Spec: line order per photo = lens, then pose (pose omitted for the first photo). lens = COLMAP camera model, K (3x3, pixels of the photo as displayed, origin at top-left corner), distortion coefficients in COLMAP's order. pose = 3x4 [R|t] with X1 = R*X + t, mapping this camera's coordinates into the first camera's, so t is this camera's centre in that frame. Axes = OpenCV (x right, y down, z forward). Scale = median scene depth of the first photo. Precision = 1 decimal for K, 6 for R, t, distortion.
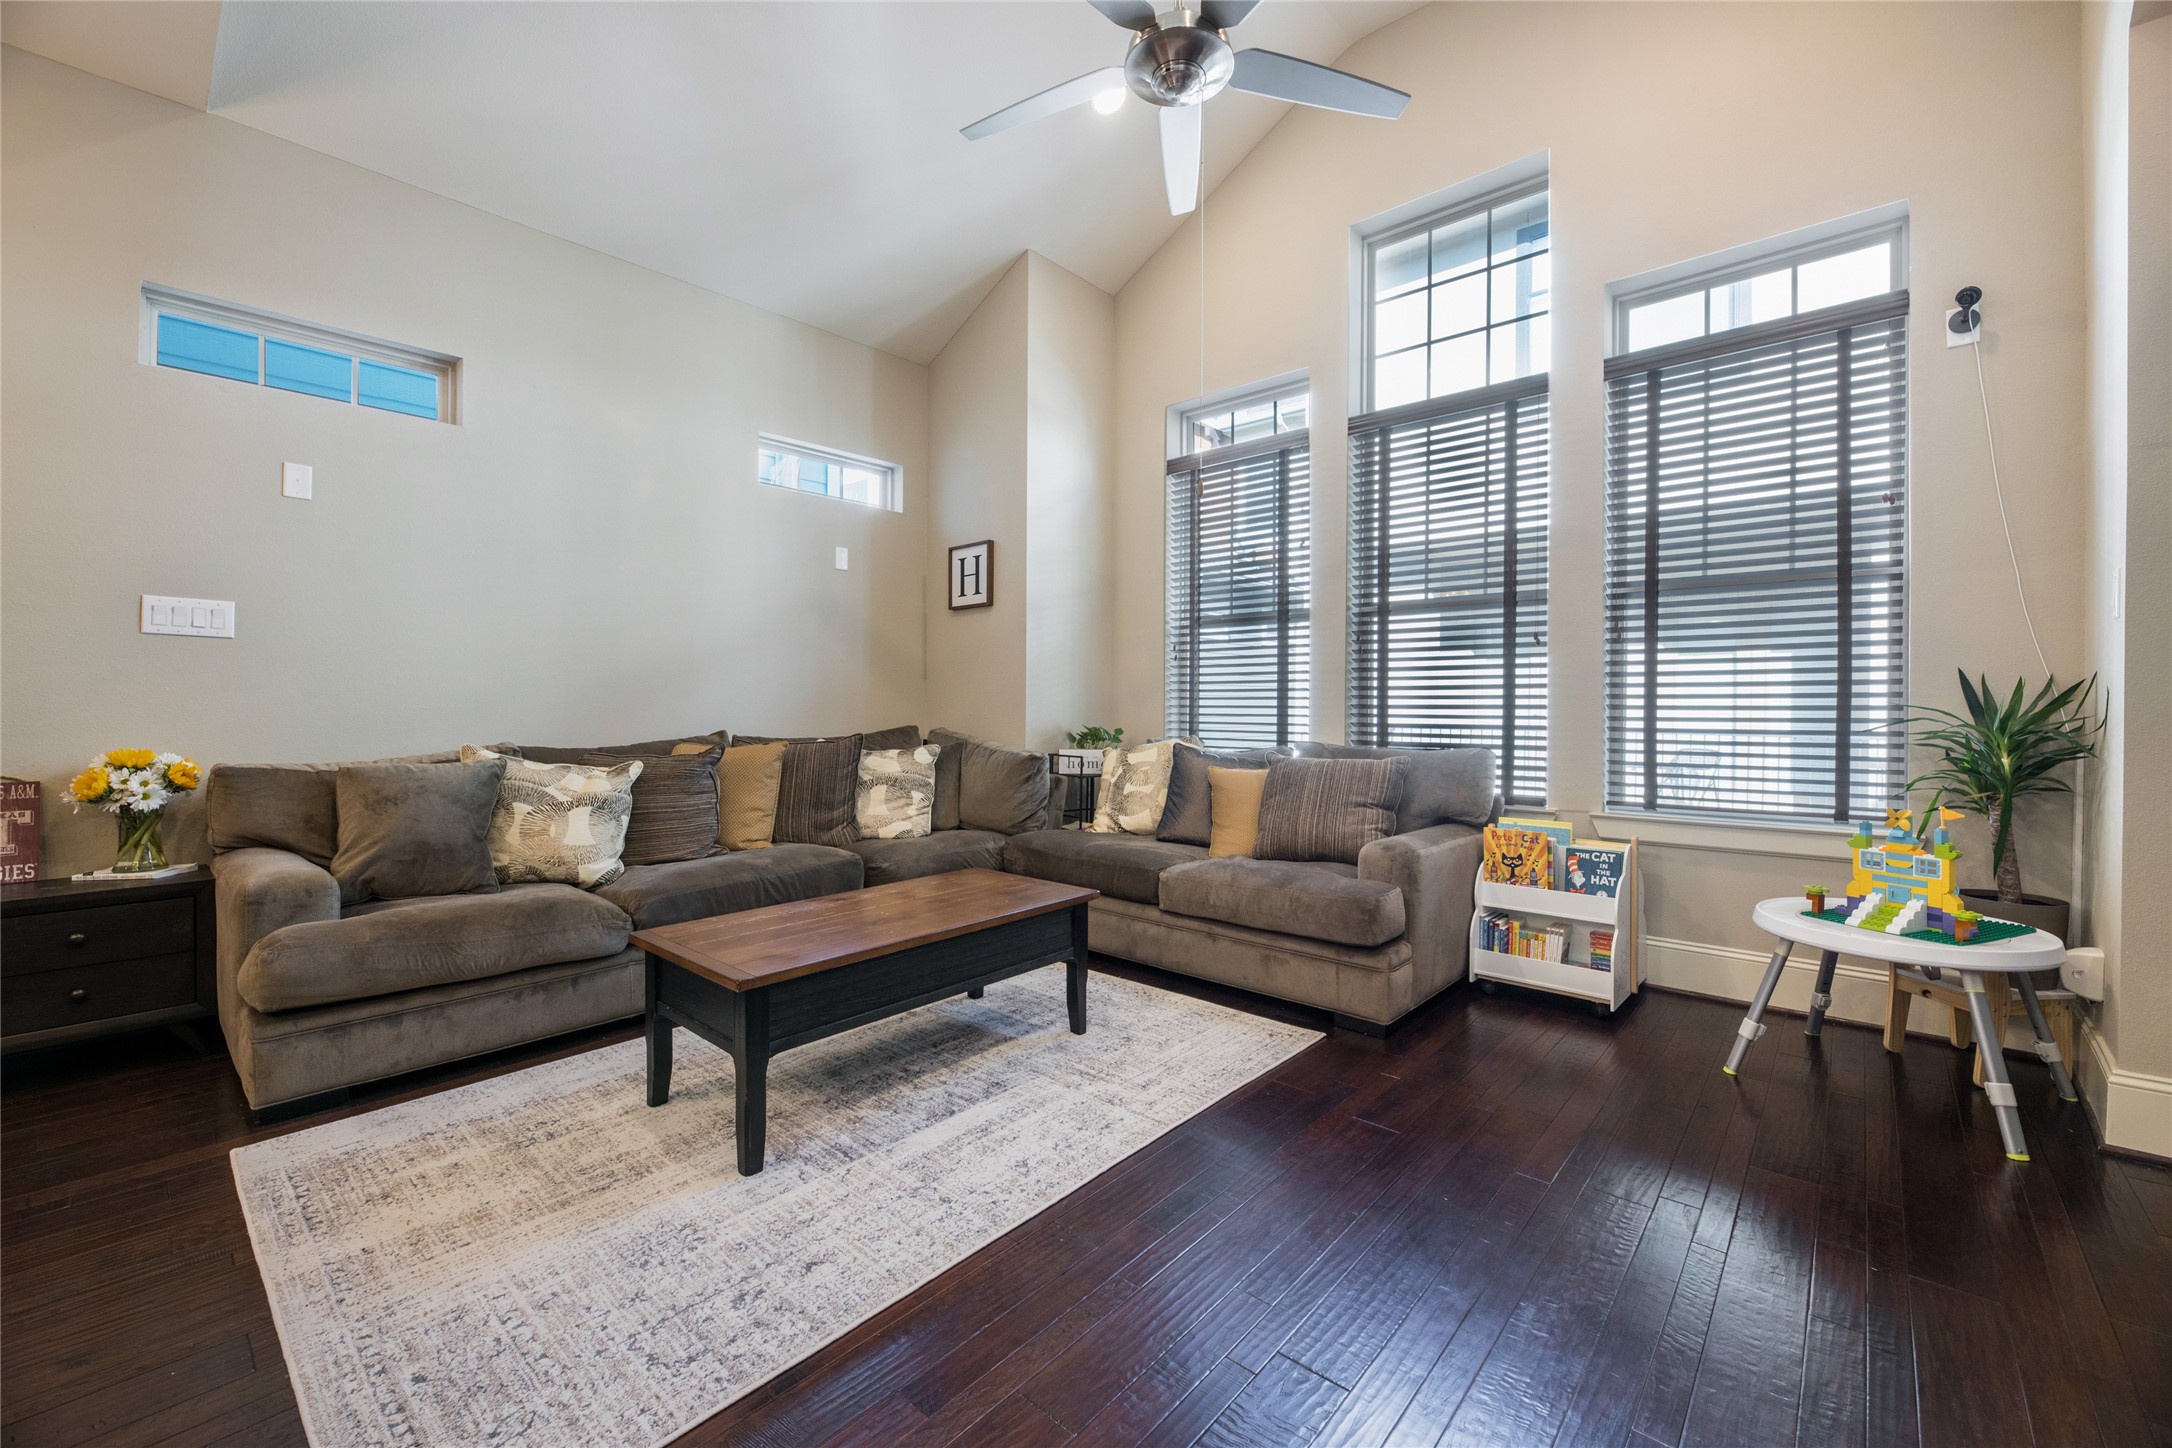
lens RADIAL K [[877.9, 0, 1080.6], [0, 877.9, 714.9], [0, 0, 1]] dist [-0.003804, -0.002640]
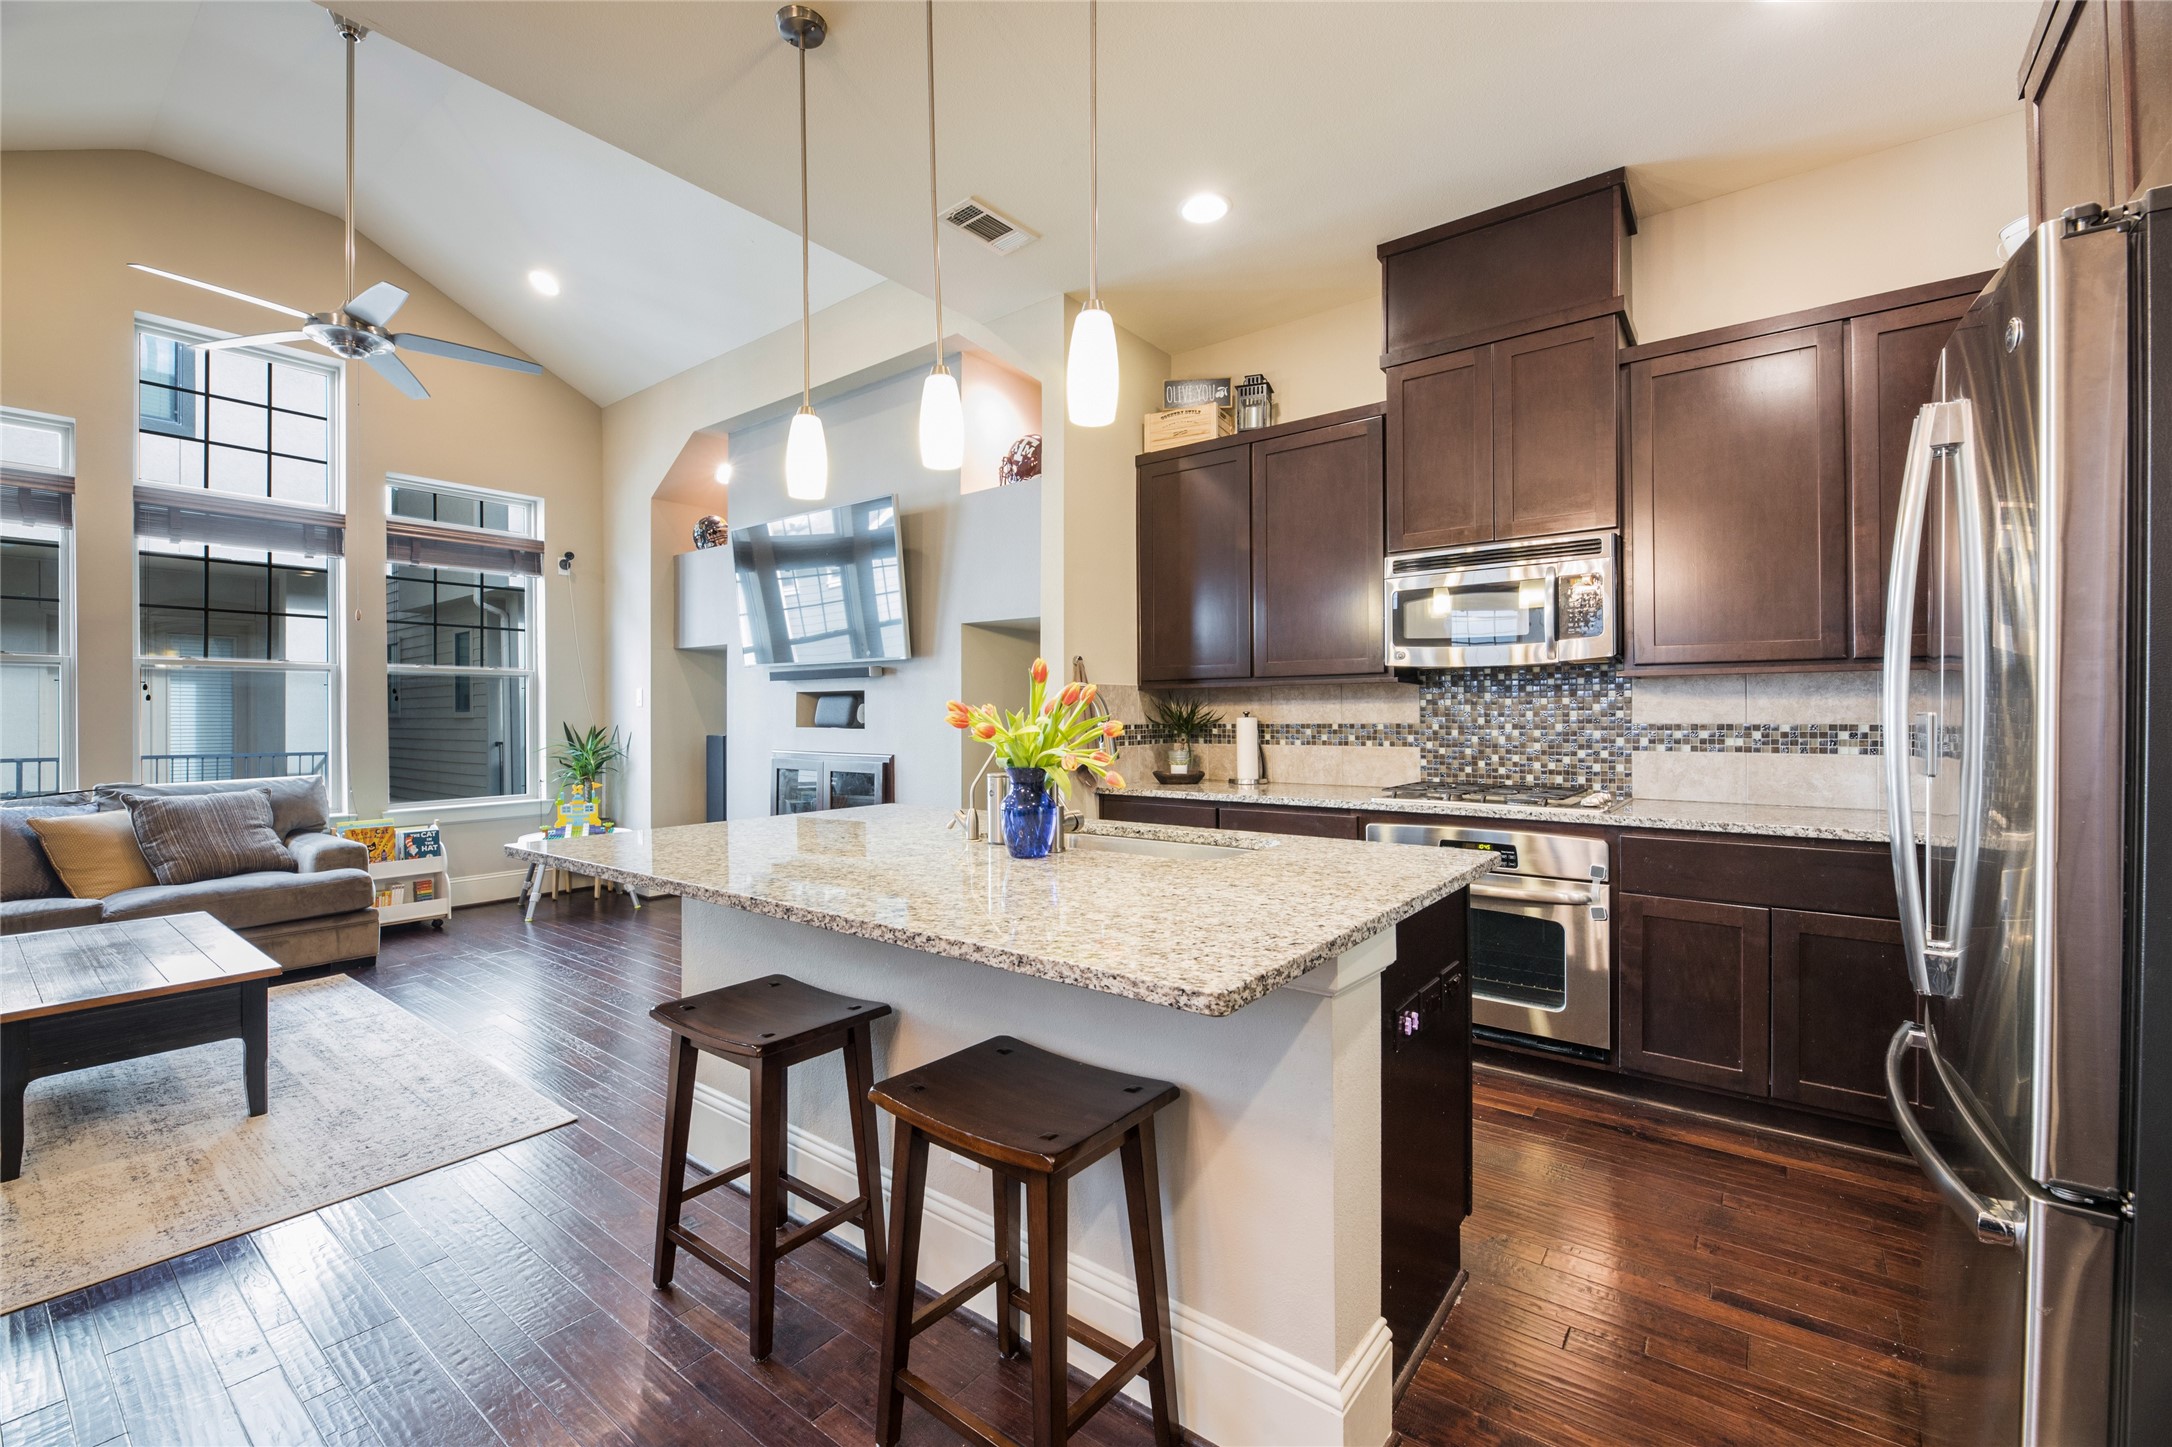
lens RADIAL K [[877.9, 0, 1089.6], [0, 877.9, 721.0], [0, 0, 1]] dist [-0.003804, -0.002640]
pose [[-0.082437, -0.010334, 0.996543, -1.254129], [0.015199, 0.999817, 0.011625, -0.058234], [-0.996480, 0.016105, -0.082265, -0.130706]]
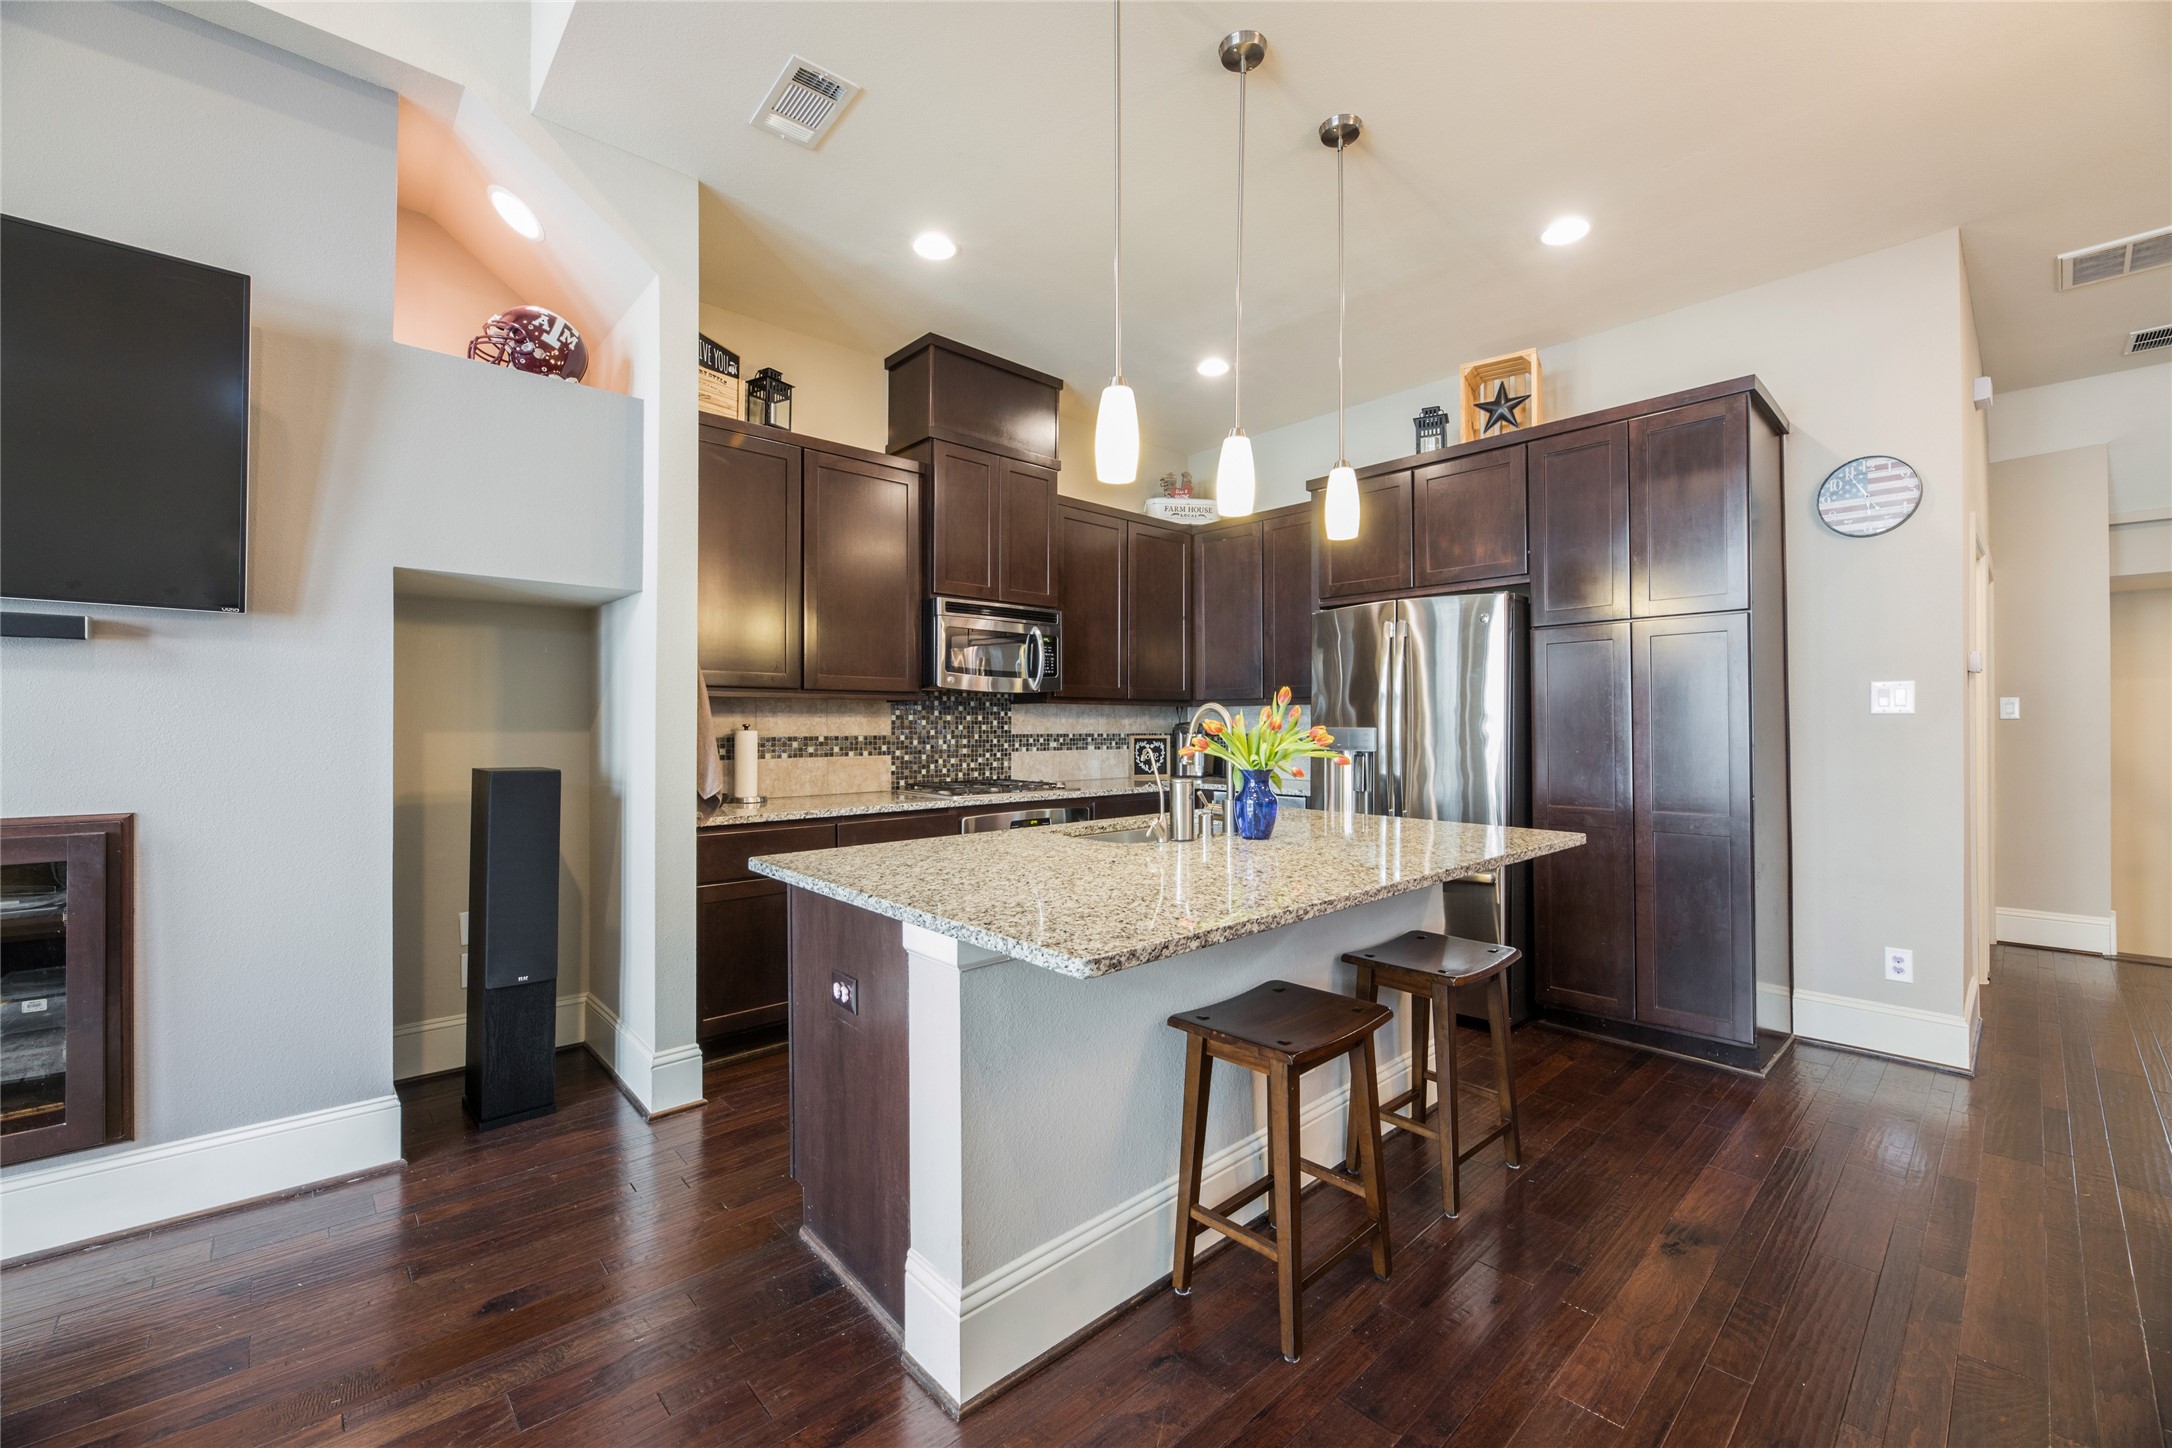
lens RADIAL K [[877.9, 0, 1095.8], [0, 877.9, 727.1], [0, 0, 1]] dist [-0.003804, -0.002640]
pose [[-0.995265, 0.000701, 0.097192, -0.506514], [0.001801, 0.999935, 0.011228, -0.061855], [-0.097178, 0.011350, -0.995202, 0.733320]]
